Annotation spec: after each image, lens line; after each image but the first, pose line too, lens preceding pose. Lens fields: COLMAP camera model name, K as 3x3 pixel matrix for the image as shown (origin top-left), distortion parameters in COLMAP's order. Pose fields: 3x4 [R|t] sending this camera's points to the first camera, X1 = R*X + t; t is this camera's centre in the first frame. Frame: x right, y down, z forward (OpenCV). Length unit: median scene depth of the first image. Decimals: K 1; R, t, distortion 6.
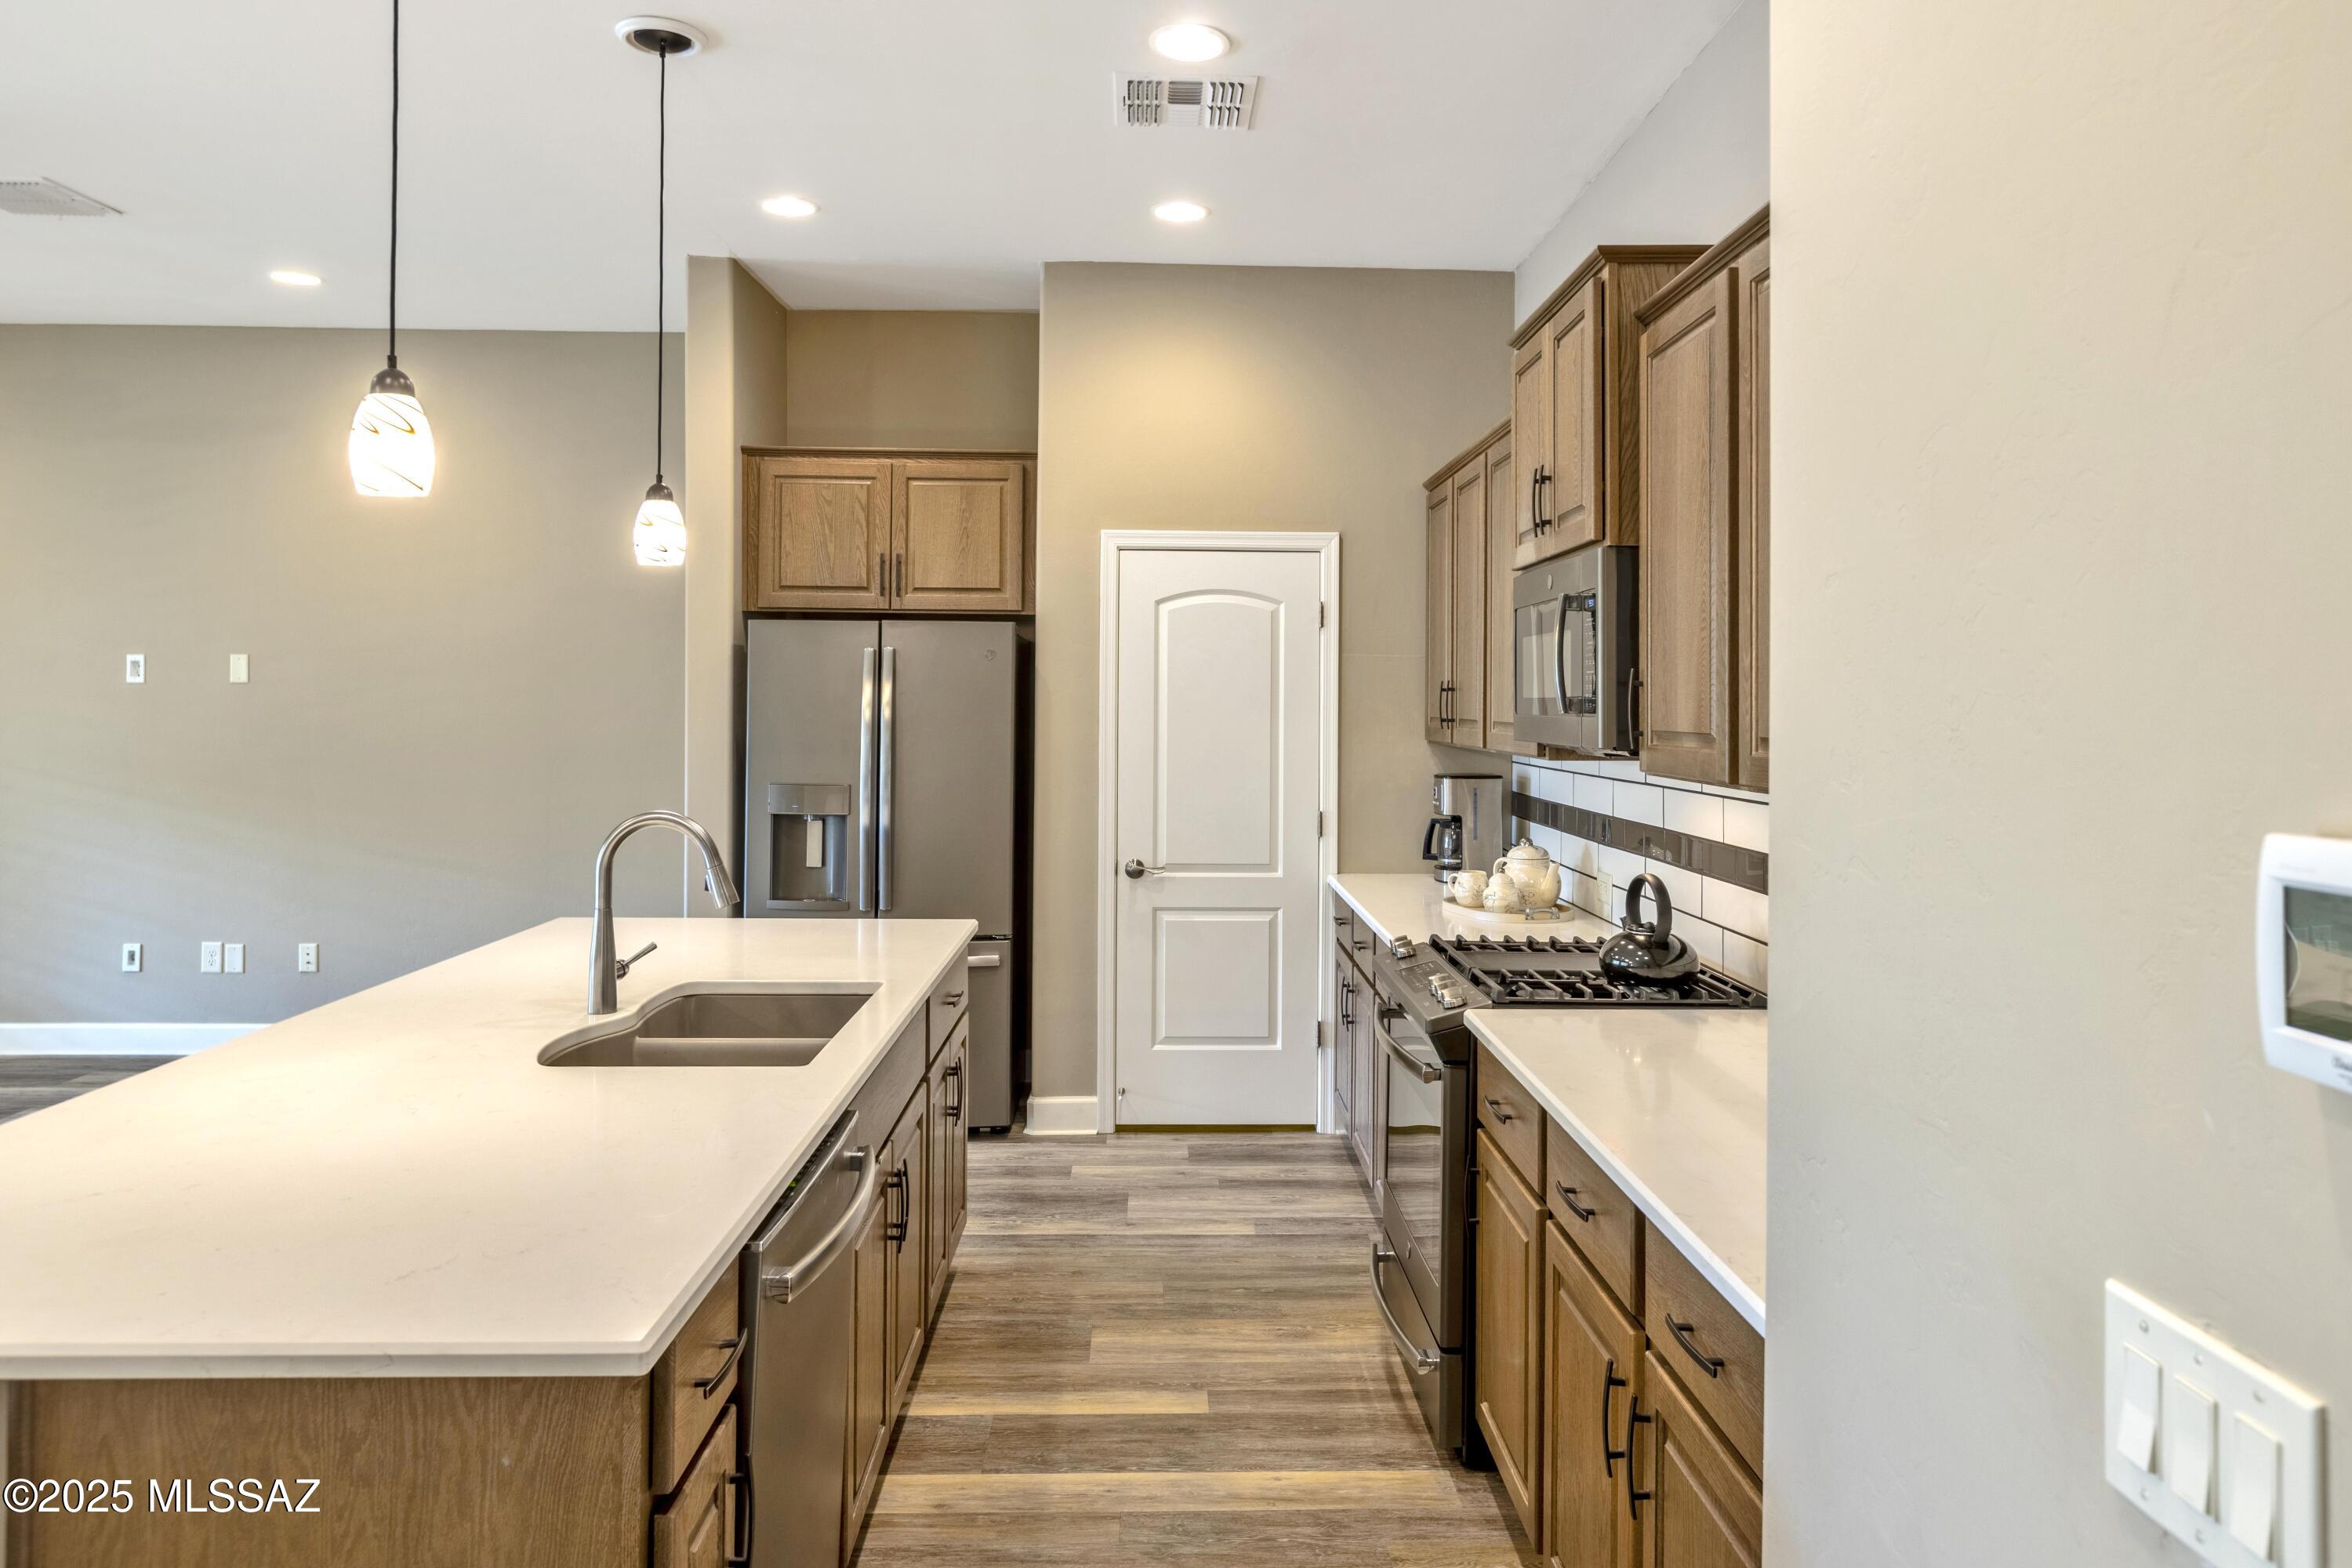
lens RADIAL K [[1548.1, 0, 1190.4], [0, 1548.1, 684.1], [0, 0, 1]] dist [0.000273, 0.000282]
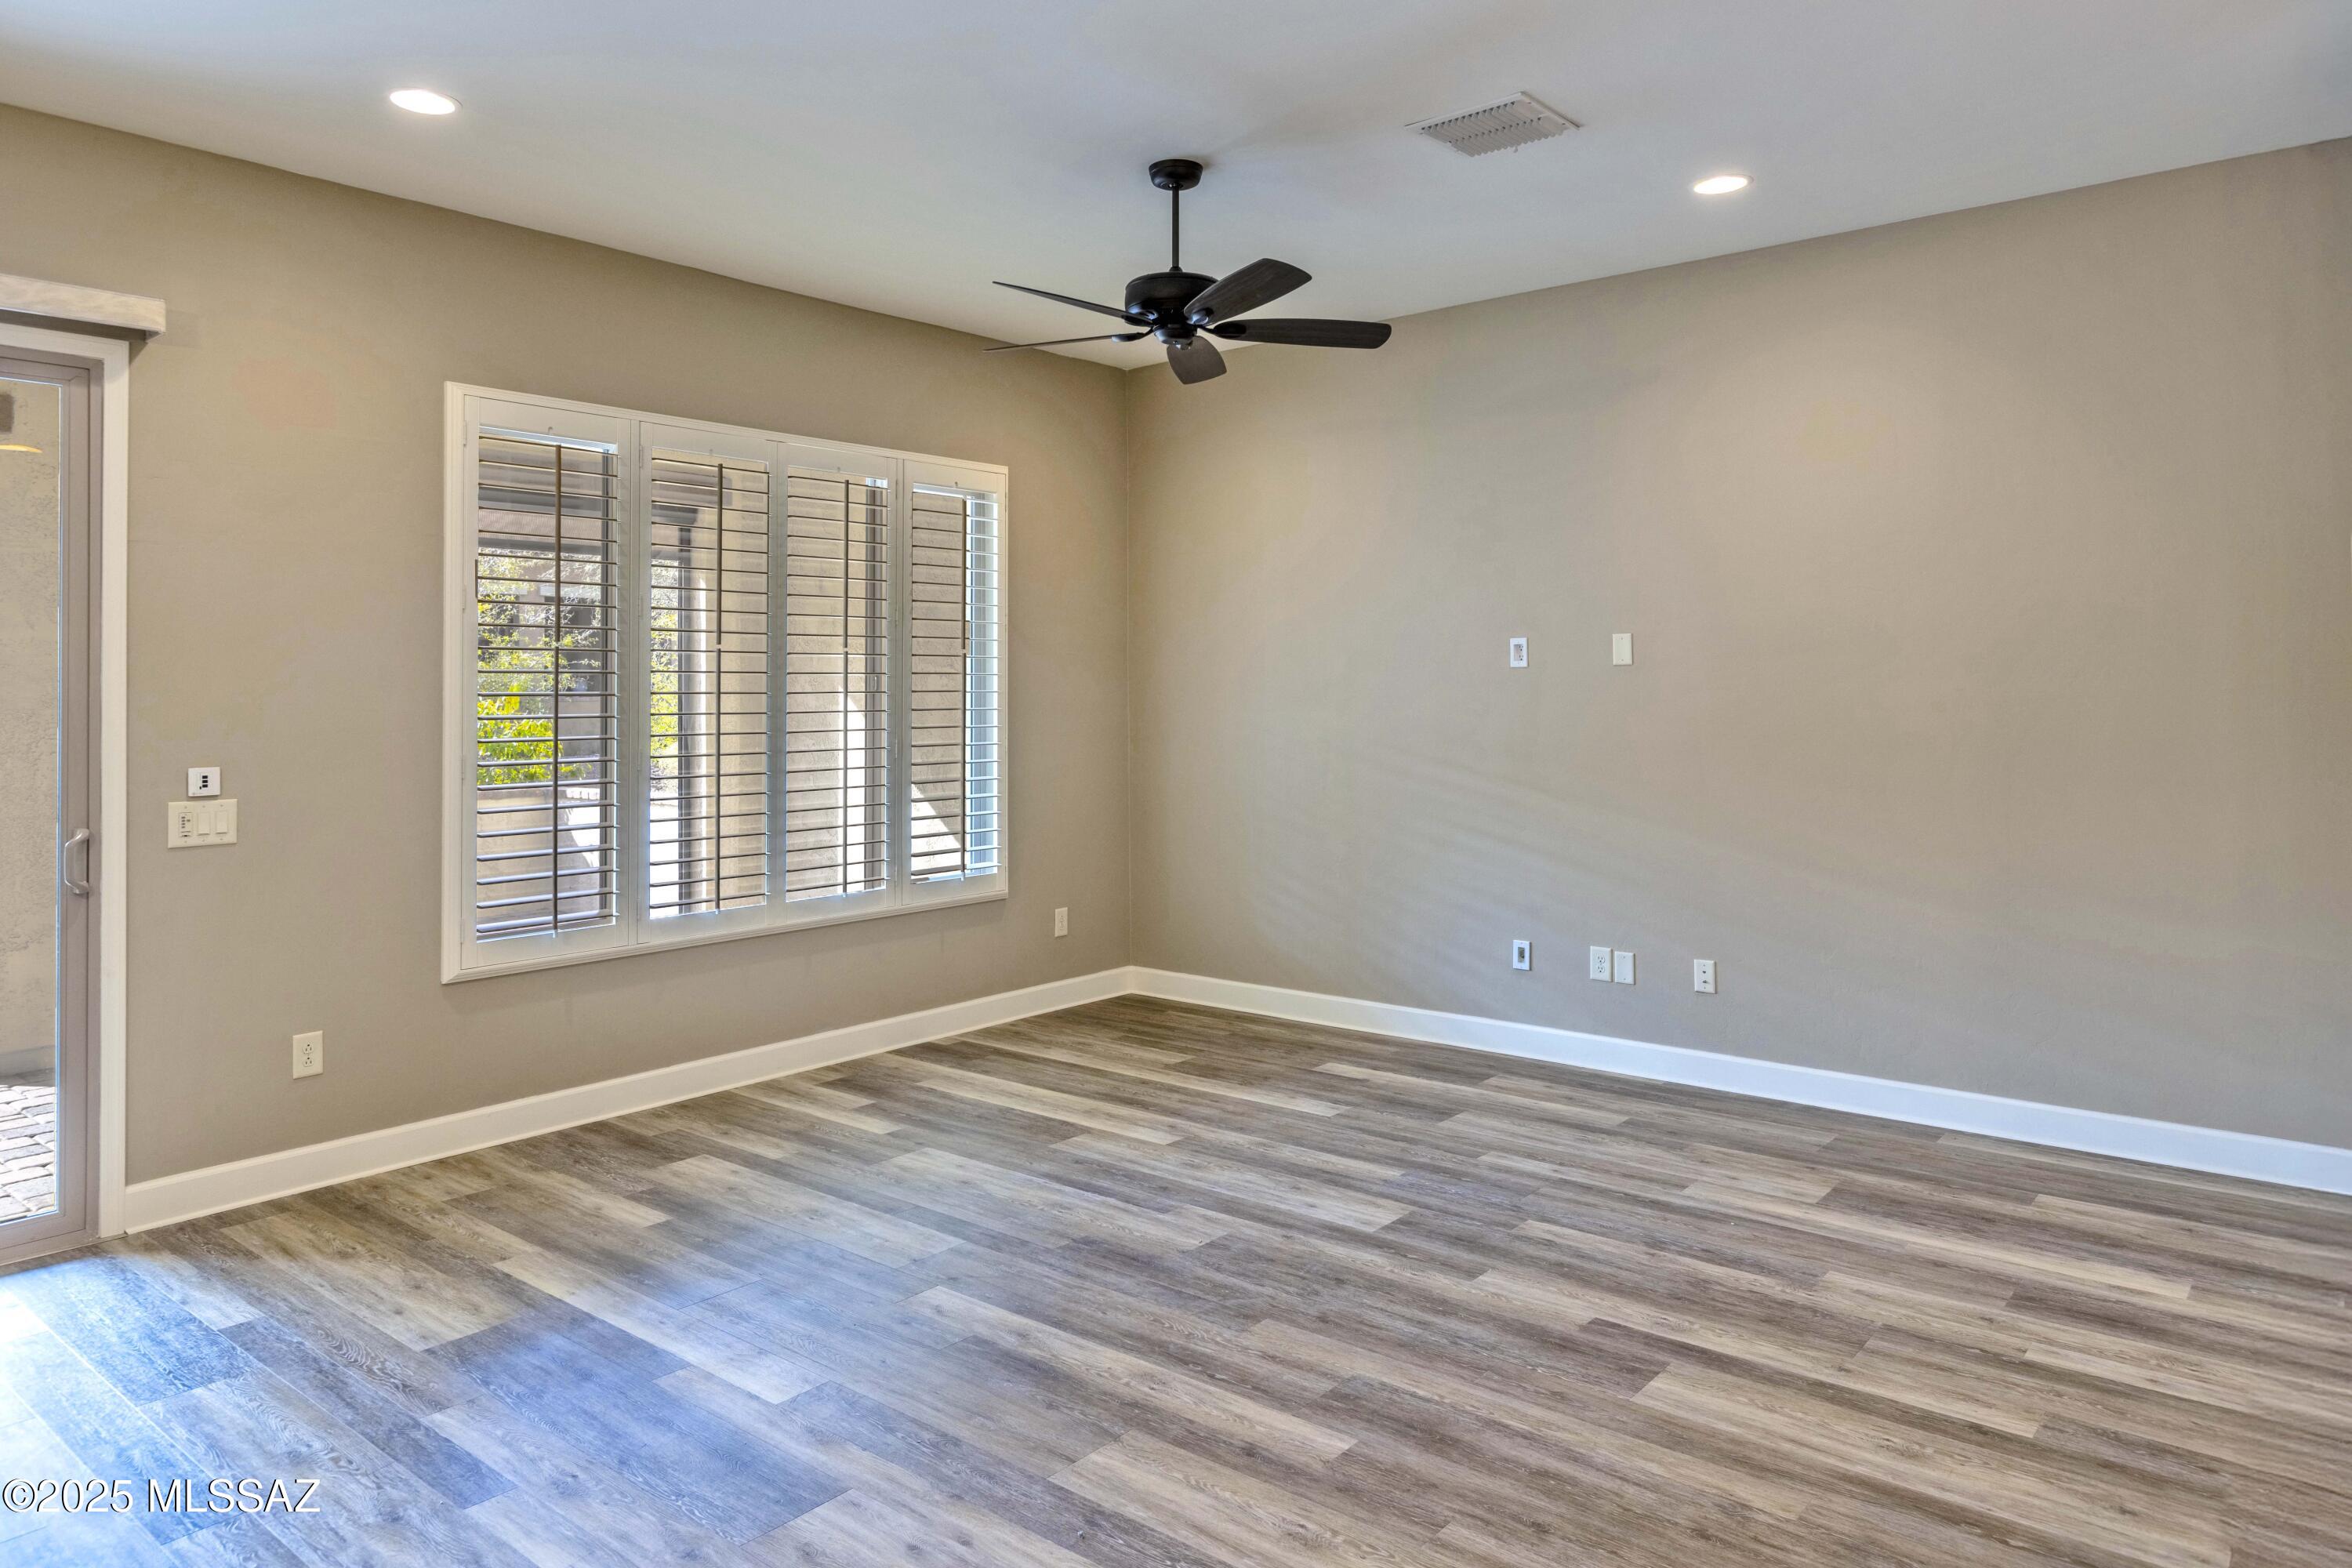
lens RADIAL K [[1519.5, 0, 1129.2], [0, 1519.5, 656.9], [0, 0, 1]] dist [0.000163, 0.000044]
pose [[0.742853, -0.023854, -0.669029, -0.277551], [0.016596, 0.999714, -0.017217, 0.006114], [0.669249, 0.001687, 0.743037, 0.169504]]
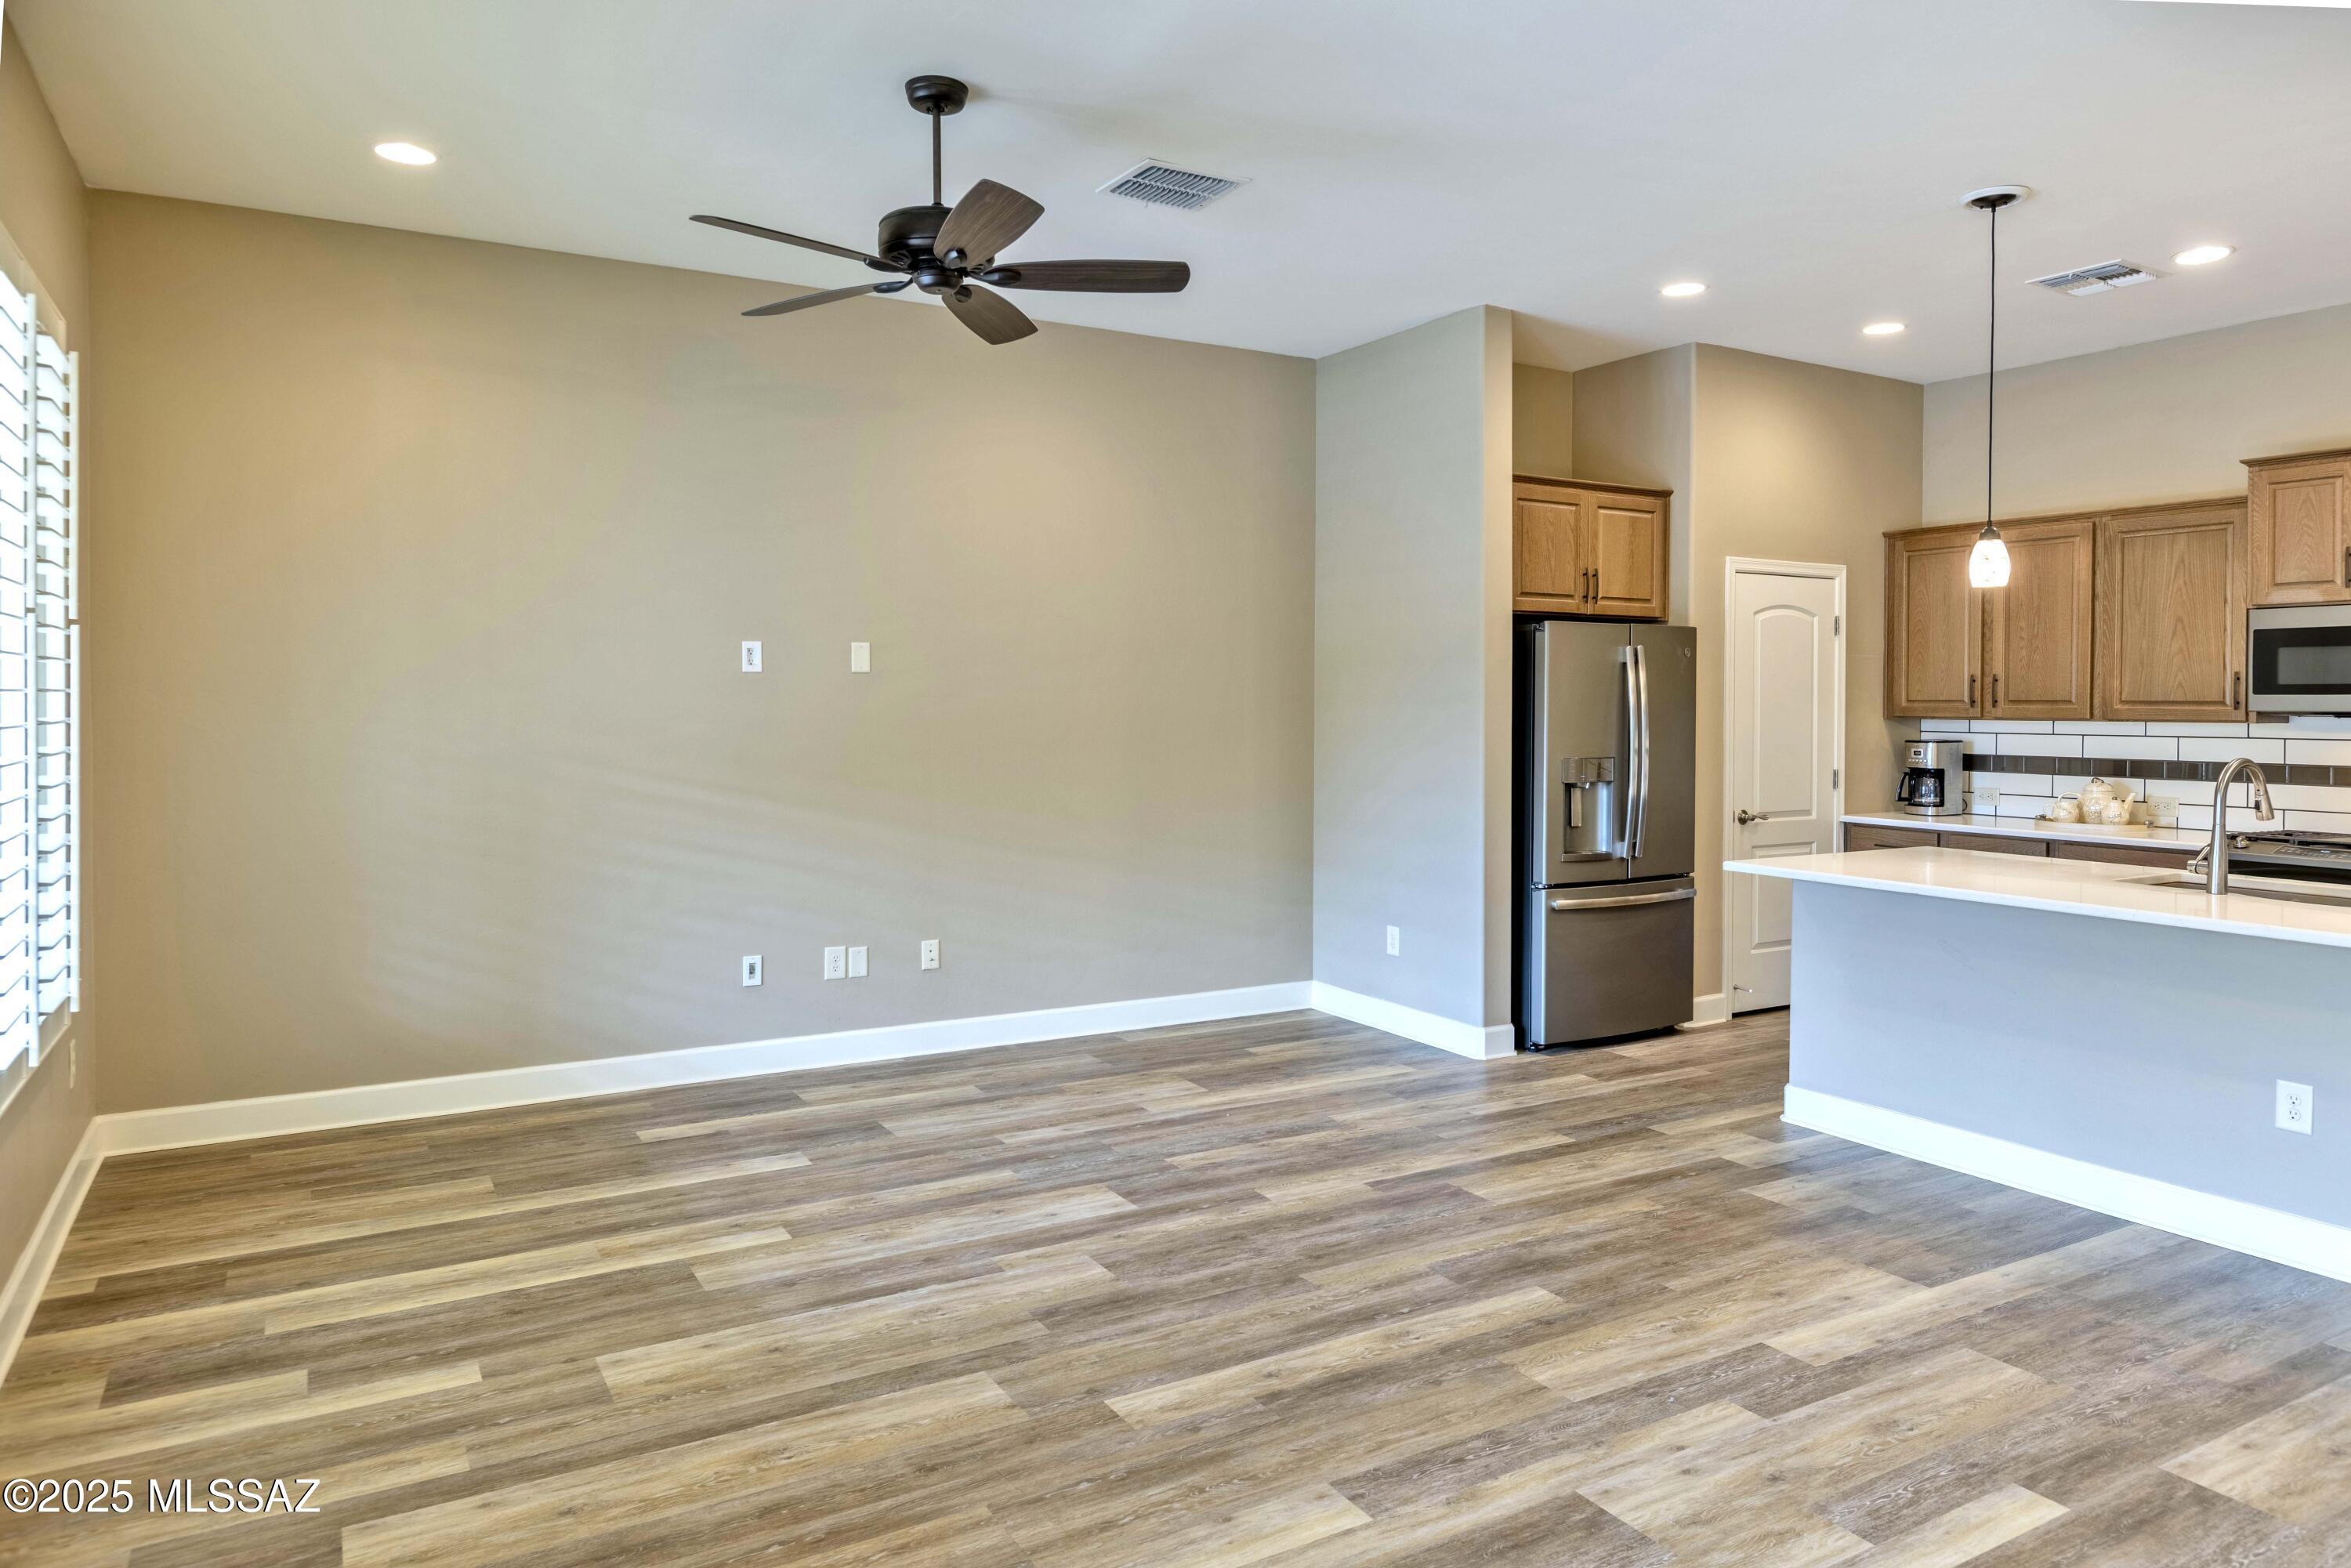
lens RADIAL K [[1510.9, 0, 1178.2], [0, 1510.9, 726.9], [0, 0, 1]] dist [-0.002971, -0.002542]
pose [[0.874278, -0.013528, 0.485237, -1.069547], [-0.001276, 0.999544, 0.030167, 0.005186], [-0.485424, -0.026994, 0.873862, 0.116743]]
